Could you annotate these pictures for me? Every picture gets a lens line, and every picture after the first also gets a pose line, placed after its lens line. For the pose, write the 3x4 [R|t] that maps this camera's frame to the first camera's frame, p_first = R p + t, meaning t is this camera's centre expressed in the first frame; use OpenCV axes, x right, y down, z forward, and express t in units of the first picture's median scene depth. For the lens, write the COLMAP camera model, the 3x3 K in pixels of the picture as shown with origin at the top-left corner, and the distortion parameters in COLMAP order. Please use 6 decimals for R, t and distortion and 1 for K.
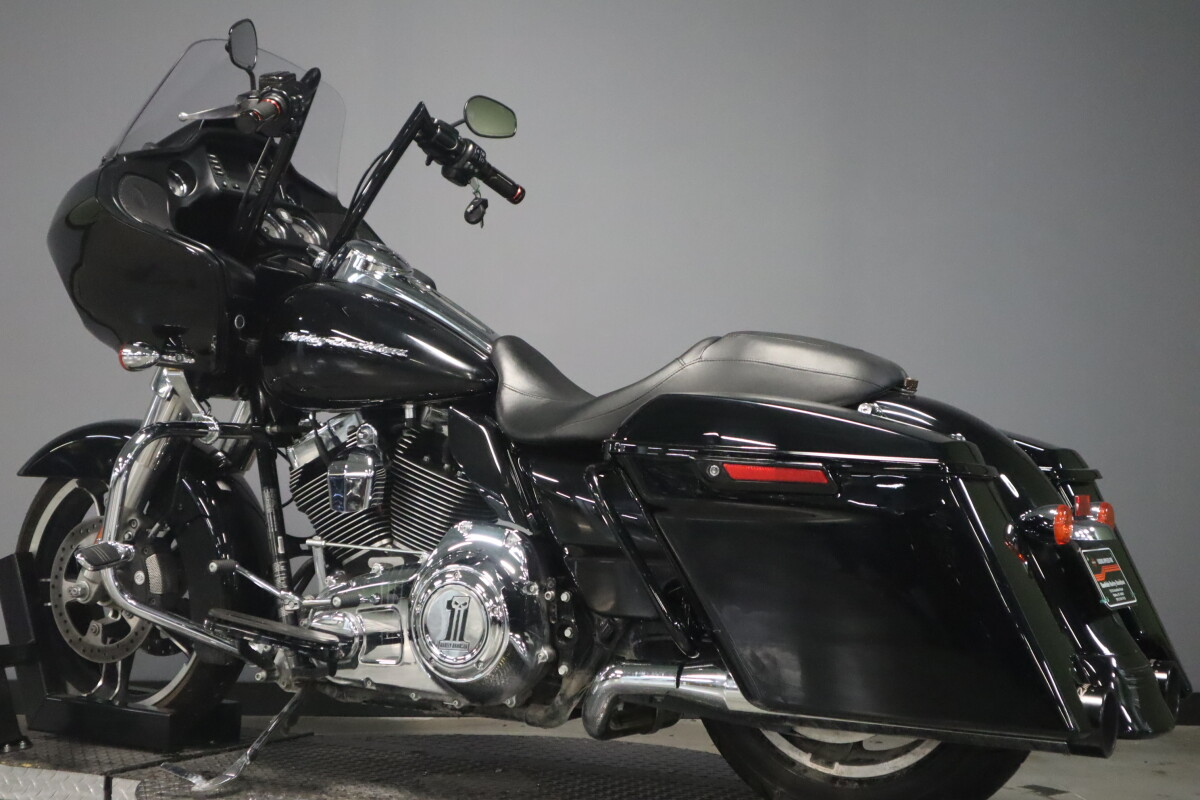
lens RADIAL K [[1861.7, 0, 600.0], [0, 1861.7, 400.0], [0, 0, 1]] dist [-0.040770, -0.054937]
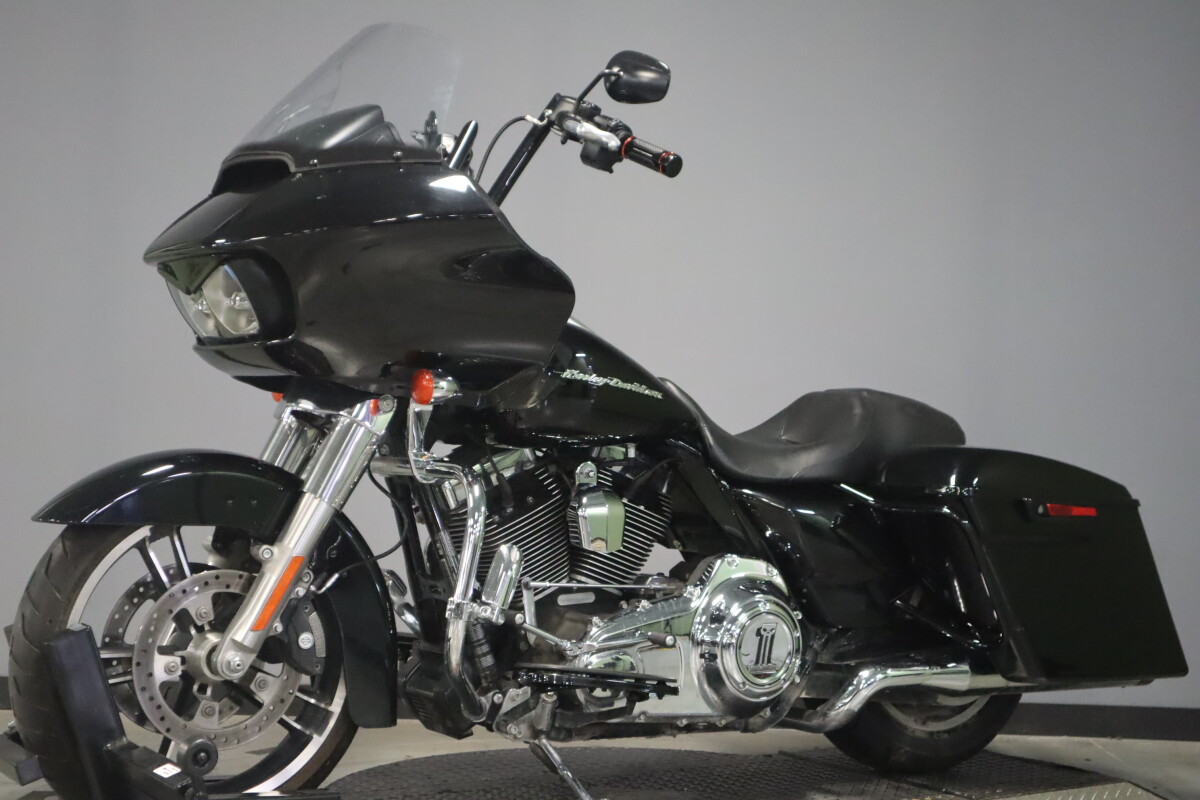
lens RADIAL K [[1861.7, 0, 600.0], [0, 1861.7, 400.0], [0, 0, 1]] dist [-0.040770, -0.054937]
pose [[0.464876, 0.010110, 0.885318, -1.030113], [-0.049075, 0.998692, 0.014364, -0.035708], [-0.884015, -0.050124, 0.464764, 0.542539]]
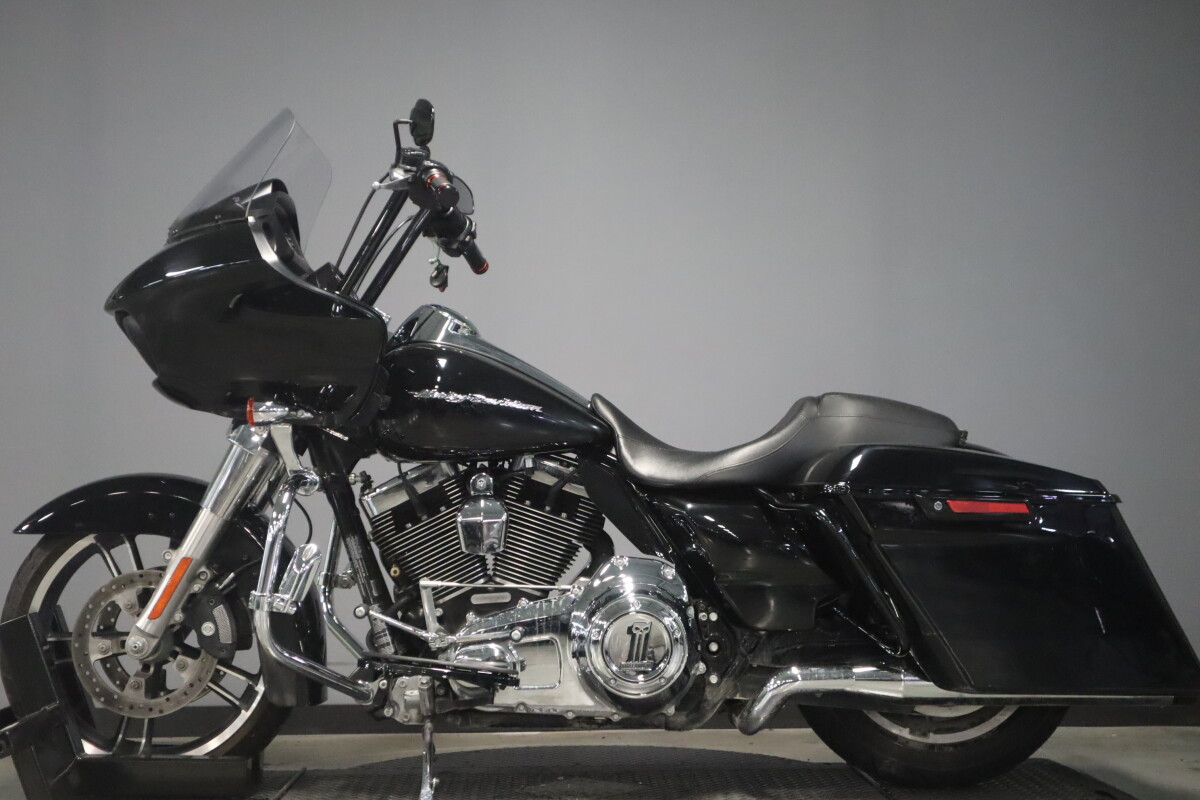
lens RADIAL K [[1638.2, 0, 600.0], [0, 1638.2, 400.0], [0, 0, 1]] dist [0.015768, 0.002879]
pose [[0.861842, -0.000778, 0.507176, -0.569594], [0.007516, 0.999909, -0.011238, -0.019200], [-0.507121, 0.013498, 0.861769, 0.130376]]
